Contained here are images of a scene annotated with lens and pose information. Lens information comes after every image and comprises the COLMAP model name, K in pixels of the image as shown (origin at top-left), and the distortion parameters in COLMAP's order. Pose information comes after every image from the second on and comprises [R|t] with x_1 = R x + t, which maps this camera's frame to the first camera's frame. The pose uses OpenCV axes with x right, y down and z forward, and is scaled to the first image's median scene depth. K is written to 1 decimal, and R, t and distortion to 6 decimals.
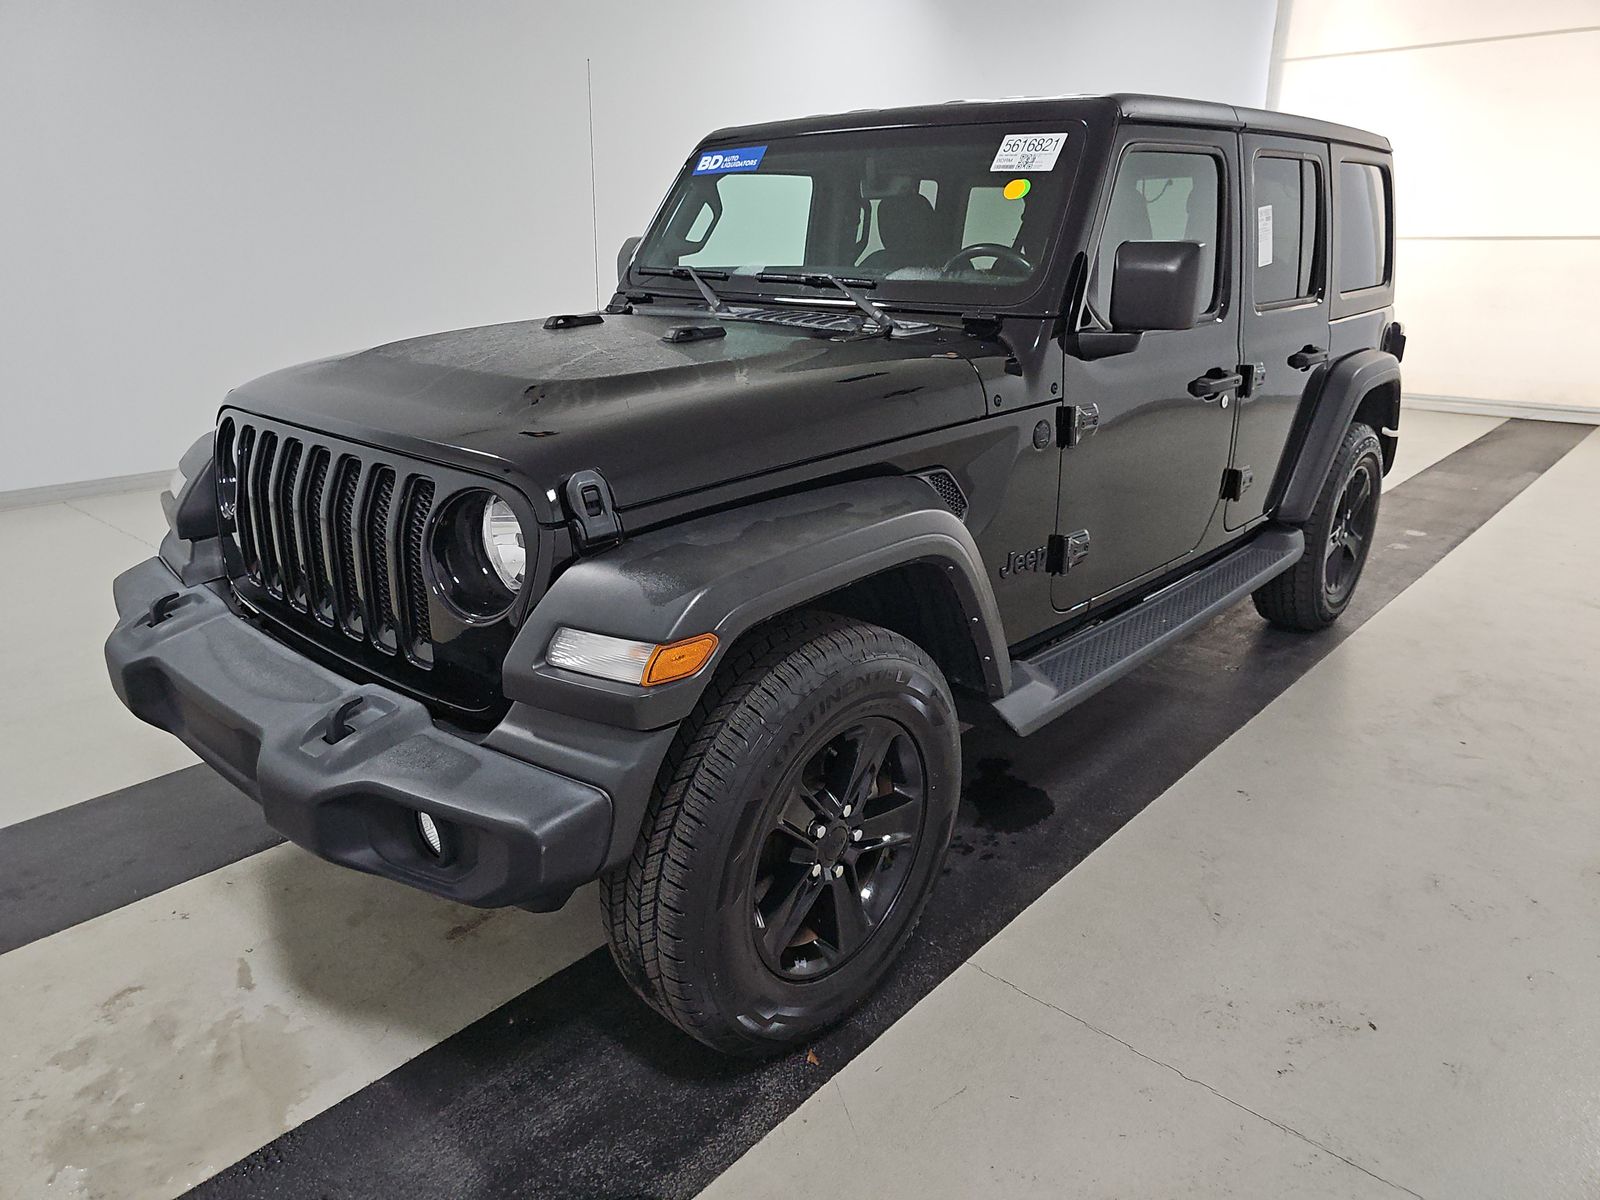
lens RADIAL K [[1068.9, 0, 803.7], [0, 1068.9, 595.3], [0, 0, 1]] dist [0.027106, 0.000927]
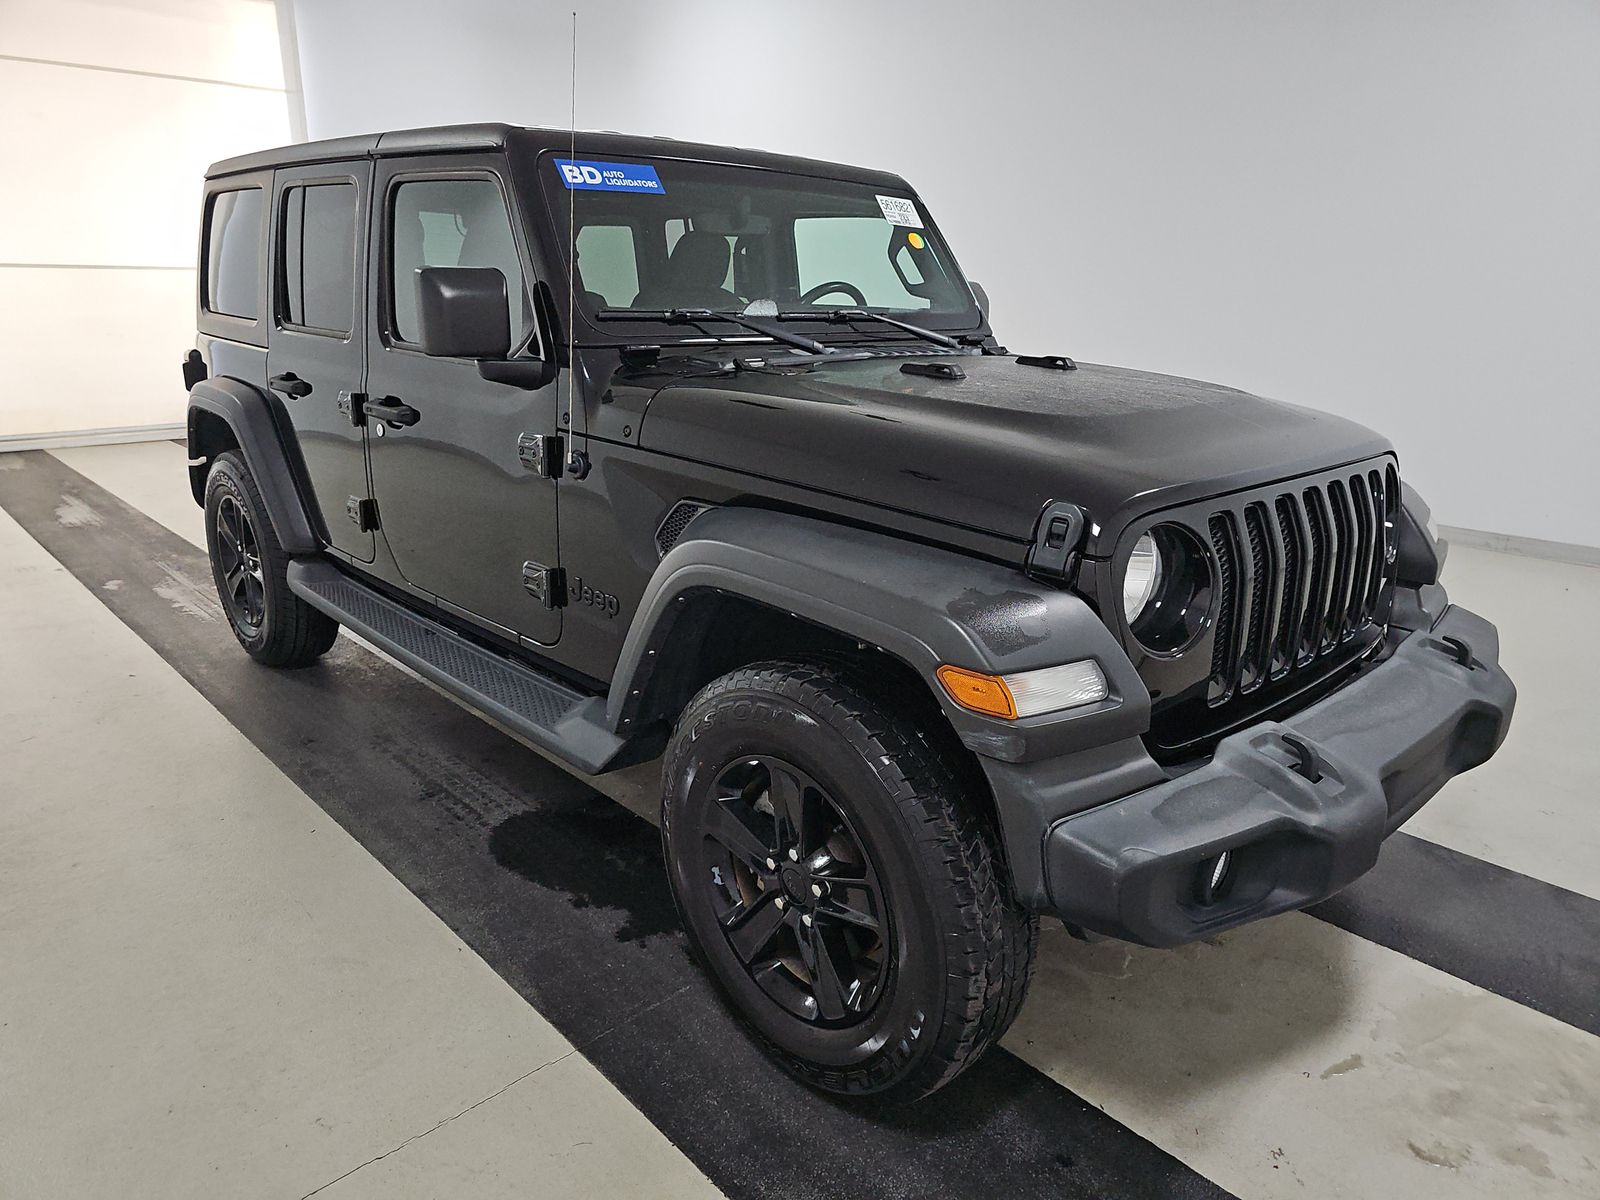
lens RADIAL K [[1068.9, 0, 803.7], [0, 1068.9, 595.3], [0, 0, 1]] dist [0.027106, 0.000927]
pose [[0.073313, -0.283569, 0.956145, -1.352471], [0.298356, 0.921054, 0.250285, -0.403569], [-0.951635, 0.266922, 0.152129, 1.213160]]
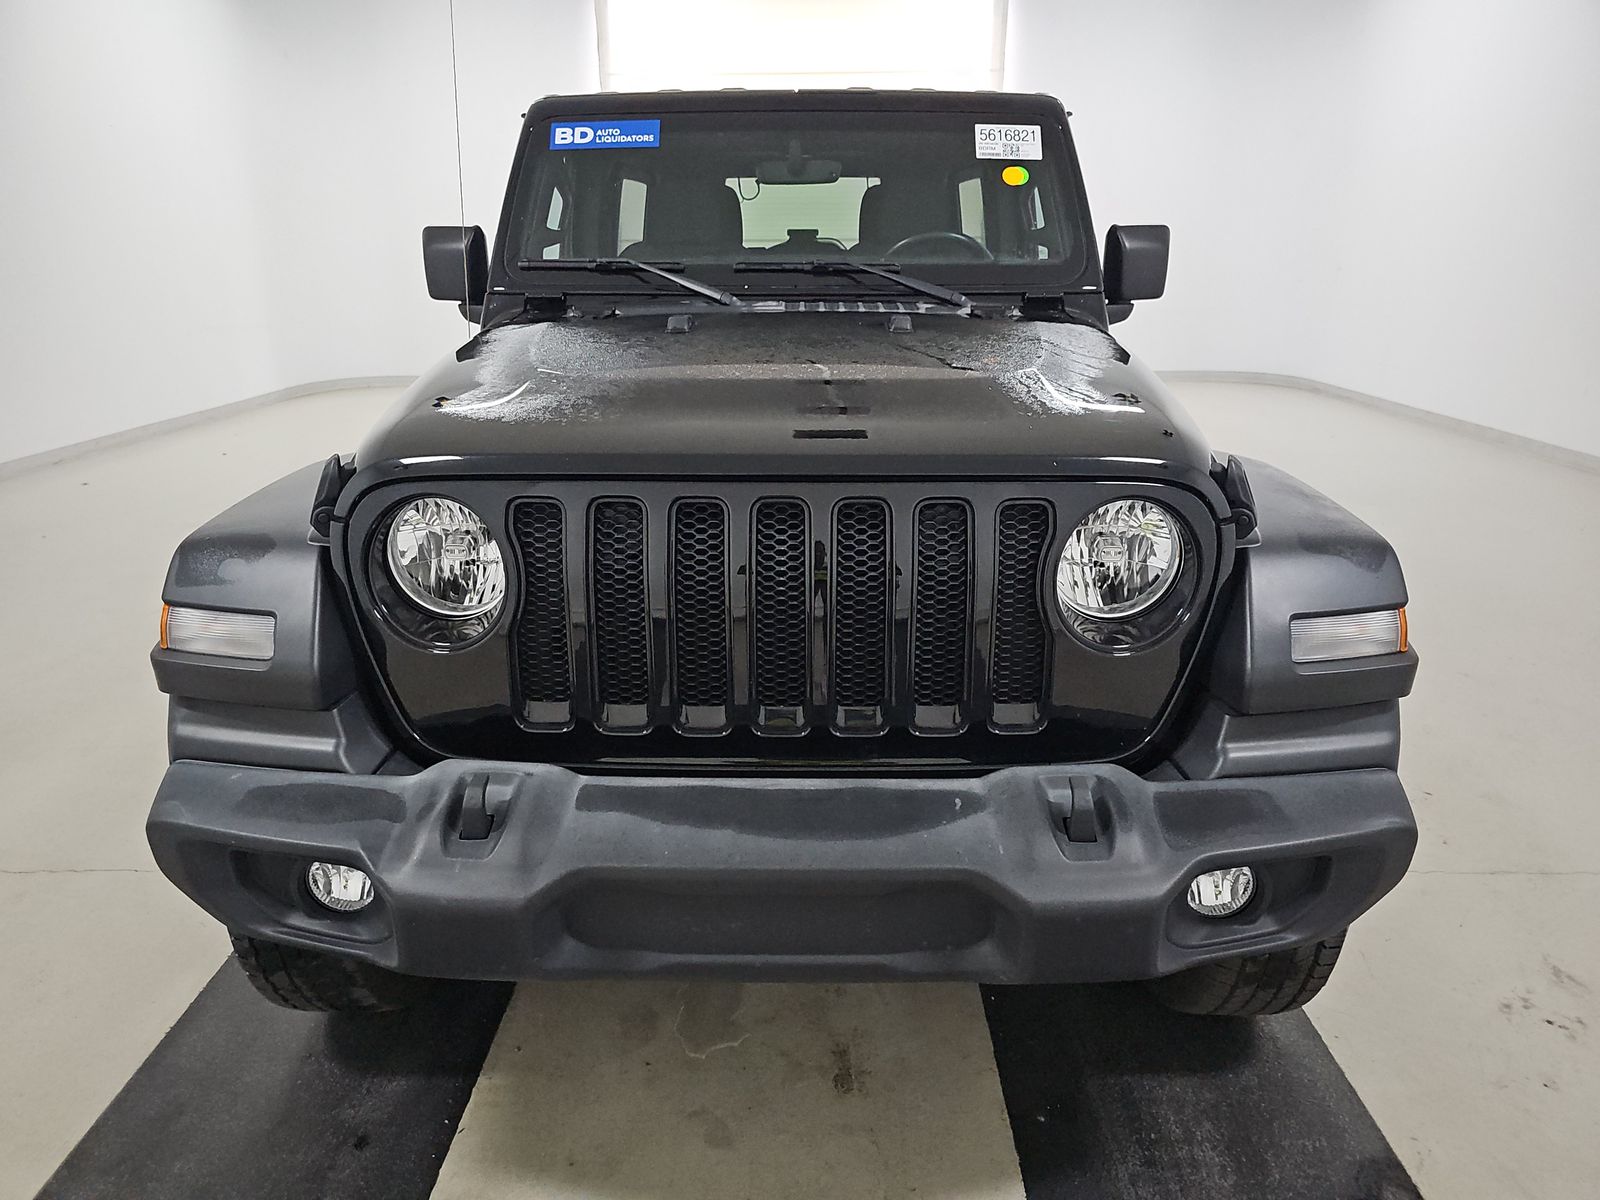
lens RADIAL K [[1068.9, 0, 803.7], [0, 1068.9, 595.3], [0, 0, 1]] dist [0.027106, 0.000927]
pose [[0.750680, -0.212202, 0.625659, -0.828843], [0.216033, 0.973796, 0.071075, -0.110811], [-0.624347, 0.081809, 0.776852, 0.395632]]
